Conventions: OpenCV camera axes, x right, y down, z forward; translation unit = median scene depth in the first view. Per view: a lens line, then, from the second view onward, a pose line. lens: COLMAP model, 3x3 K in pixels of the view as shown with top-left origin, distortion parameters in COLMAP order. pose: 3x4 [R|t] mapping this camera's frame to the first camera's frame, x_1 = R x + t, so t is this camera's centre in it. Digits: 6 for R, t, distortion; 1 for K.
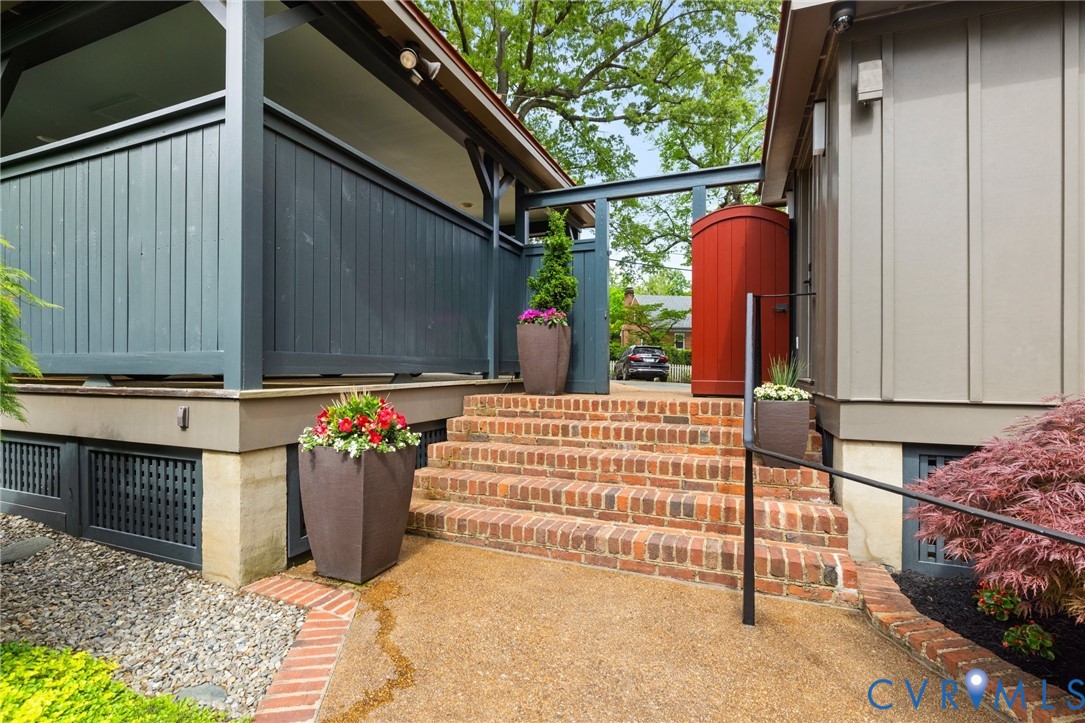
lens RADIAL K [[507.1, 0, 564.3], [0, 507.1, 366.2], [0, 0, 1]] dist [-0.000402, -0.000068]
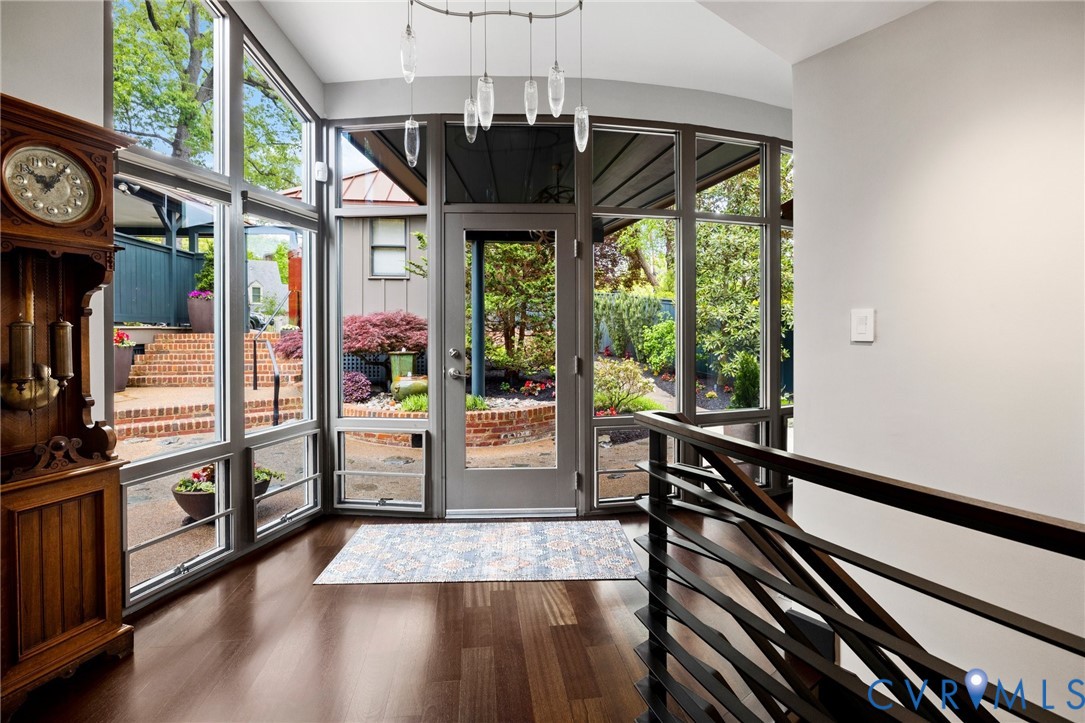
lens RADIAL K [[507.6, 0, 539.9], [0, 507.6, 334.6], [0, 0, 1]] dist [-0.002943, -0.000457]
pose [[0.899681, -0.011468, 0.436398, 0.321971], [0.007424, 0.999912, 0.010973, 0.053017], [-0.436485, -0.006632, 0.899687, -1.589468]]
